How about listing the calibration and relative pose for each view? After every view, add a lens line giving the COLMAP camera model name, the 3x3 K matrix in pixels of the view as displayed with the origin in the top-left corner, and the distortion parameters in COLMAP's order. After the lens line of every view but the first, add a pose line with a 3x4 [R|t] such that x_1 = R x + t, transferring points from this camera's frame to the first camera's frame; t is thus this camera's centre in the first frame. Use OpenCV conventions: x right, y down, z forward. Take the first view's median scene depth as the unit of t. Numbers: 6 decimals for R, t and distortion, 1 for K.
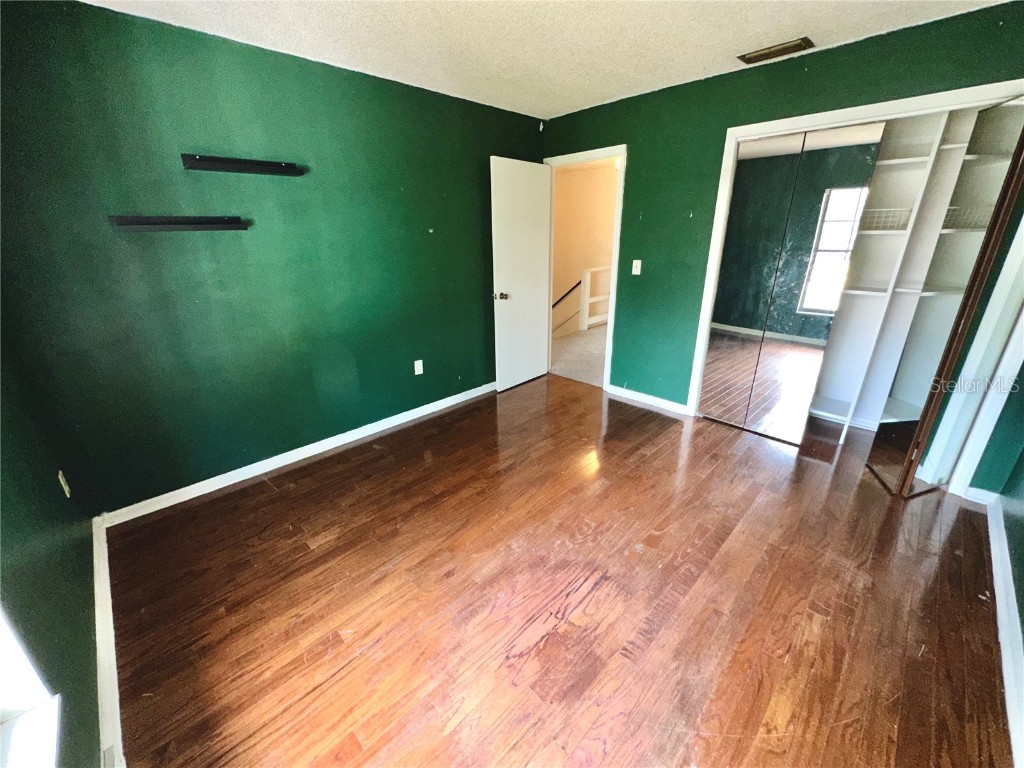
lens RADIAL K [[413.8, 0, 510.2], [0, 413.8, 383.2], [0, 0, 1]] dist [-0.007406, 0.001416]
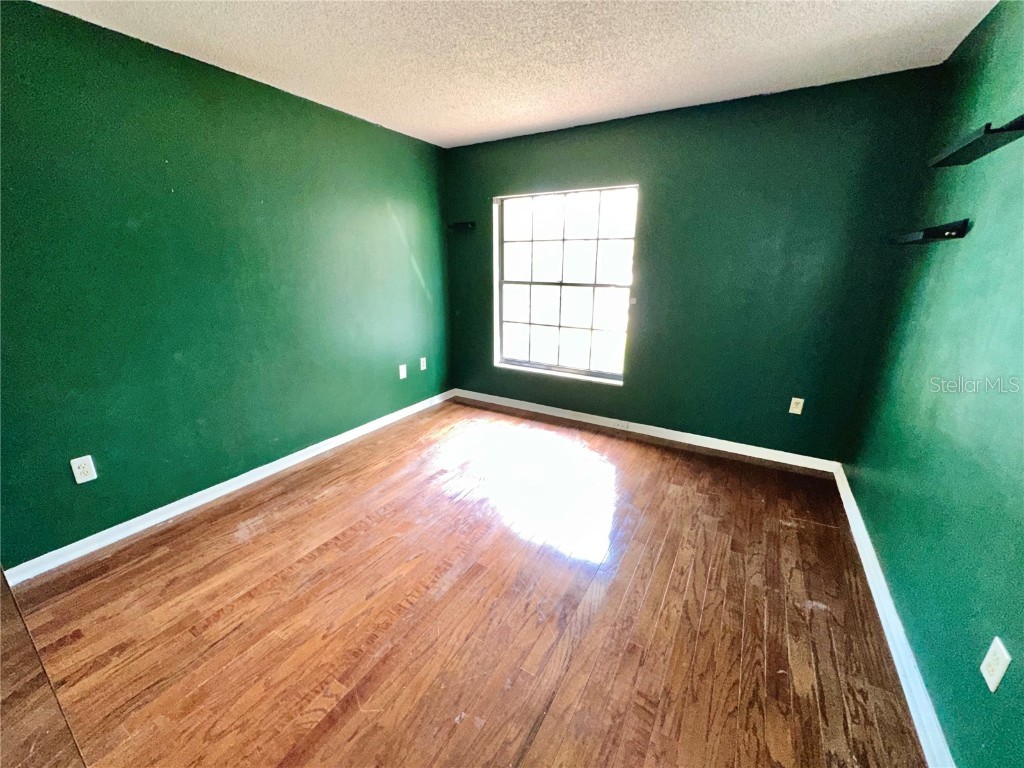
lens RADIAL K [[413.8, 0, 510.2], [0, 413.8, 388.6], [0, 0, 1]] dist [-0.007406, 0.001416]
pose [[-0.967848, 0.084389, -0.236955, 0.334940], [-0.076051, 0.799774, 0.595464, -0.651046], [0.239762, 0.594340, -0.767642, 1.874800]]
